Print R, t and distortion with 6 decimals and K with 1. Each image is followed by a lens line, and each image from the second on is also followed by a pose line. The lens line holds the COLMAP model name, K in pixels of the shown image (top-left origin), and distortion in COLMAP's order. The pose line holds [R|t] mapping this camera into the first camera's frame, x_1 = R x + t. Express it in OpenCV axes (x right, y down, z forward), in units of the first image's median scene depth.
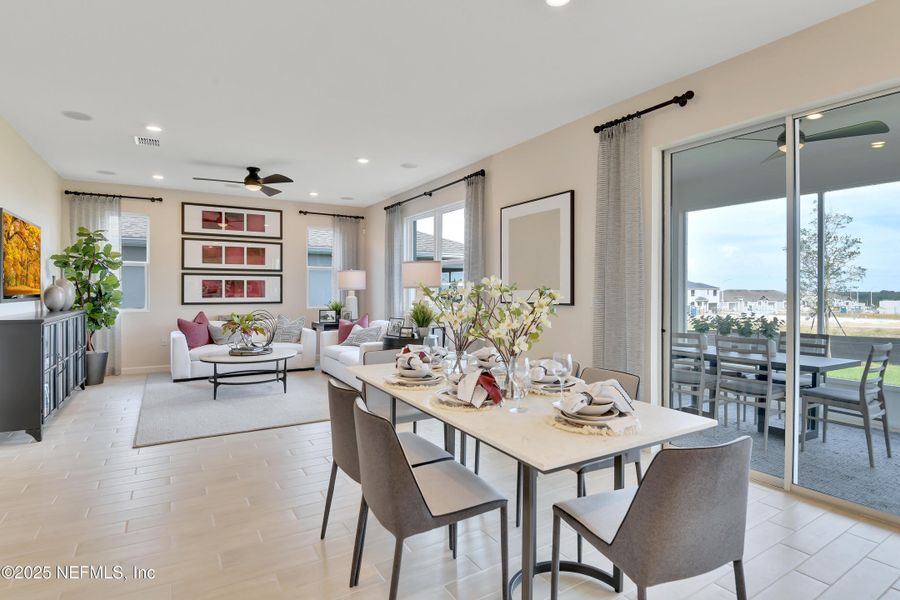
lens RADIAL K [[468.9, 0, 450.0], [0, 468.9, 300.0], [0, 0, 1]] dist [0.014797, -0.036652]
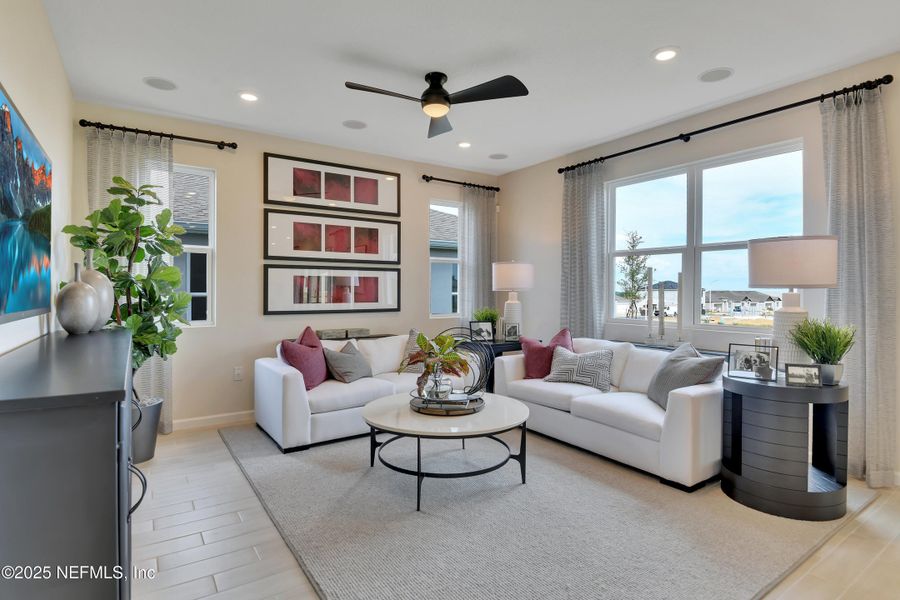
lens RADIAL K [[468.9, 0, 450.0], [0, 468.9, 300.0], [0, 0, 1]] dist [0.014797, -0.036652]
pose [[0.998879, -0.000926, 0.047335, -0.368177], [0.001060, 0.999996, -0.002800, -0.008085], [-0.047332, 0.002847, 0.998875, 0.373113]]
